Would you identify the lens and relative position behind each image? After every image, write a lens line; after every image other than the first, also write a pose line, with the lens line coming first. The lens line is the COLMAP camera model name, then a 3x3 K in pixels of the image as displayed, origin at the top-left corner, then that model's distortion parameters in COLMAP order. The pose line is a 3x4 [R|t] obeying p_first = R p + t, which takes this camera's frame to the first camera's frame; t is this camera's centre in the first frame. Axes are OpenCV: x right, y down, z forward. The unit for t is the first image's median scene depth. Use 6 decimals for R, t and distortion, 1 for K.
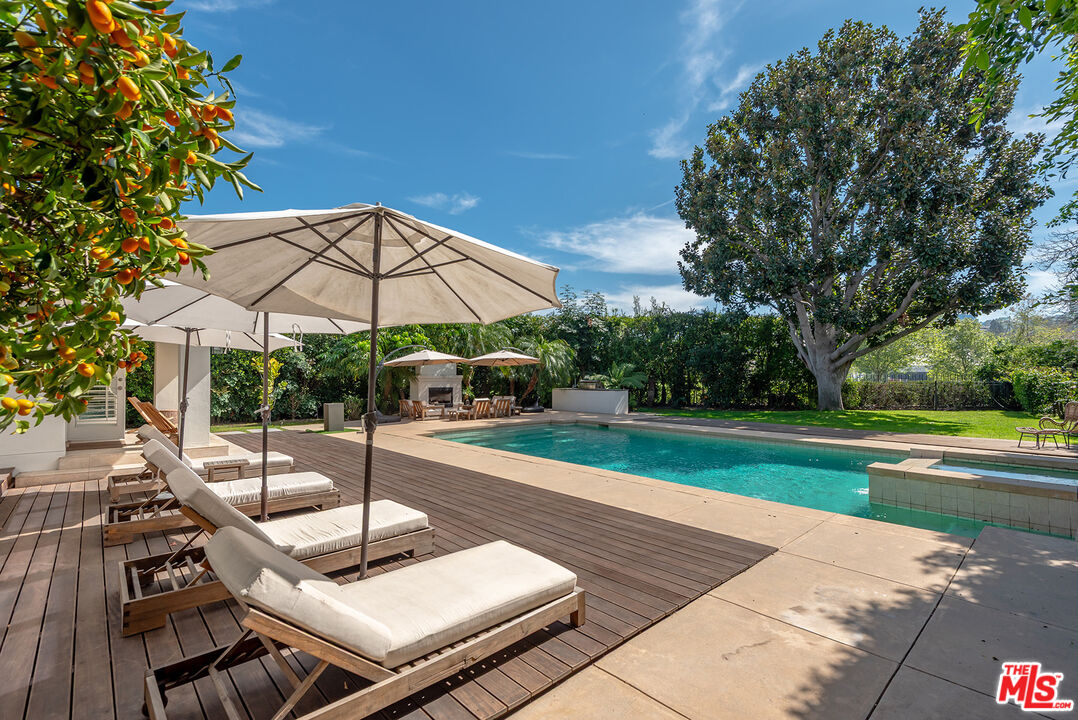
lens RADIAL K [[493.6, 0, 525.1], [0, 493.6, 368.7], [0, 0, 1]] dist [0.000530, -0.001170]
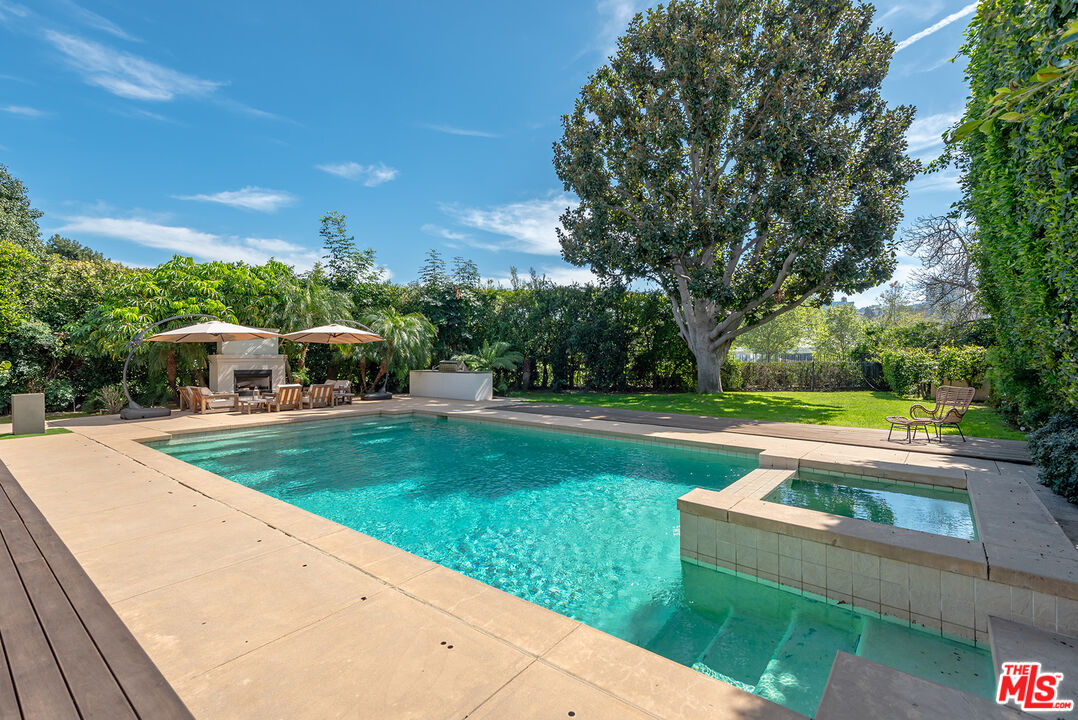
lens RADIAL K [[482.1, 0, 541.2], [0, 482.1, 355.8], [0, 0, 1]] dist [0.024966, -0.009933]
pose [[0.985646, 0.001939, 0.168814, 0.151841], [-0.004068, 0.999916, 0.012268, 0.004127], [-0.168776, -0.012779, 0.985572, 0.155854]]
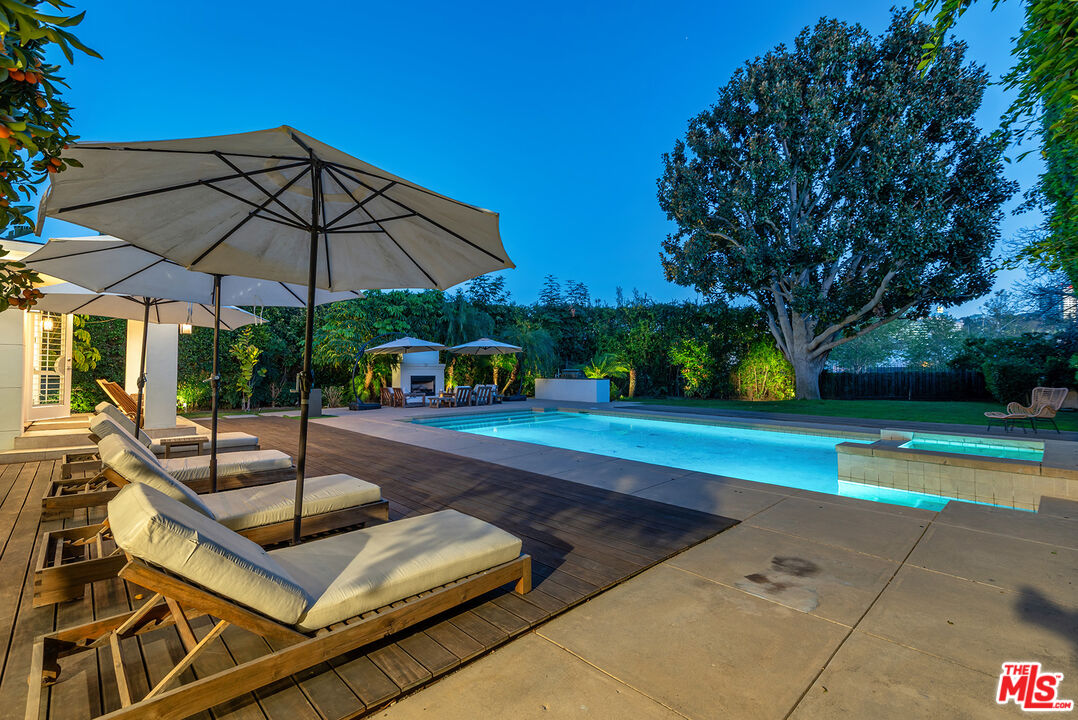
lens RADIAL K [[487.6, 0, 525.1], [0, 487.6, 357.5], [0, 0, 1]] dist [0.002051, -0.003498]
pose [[0.999770, 0.004012, 0.021065, 0.015091], [-0.003750, 0.999915, -0.012461, 0.012822], [-0.021113, 0.012379, 0.999700, 0.008812]]
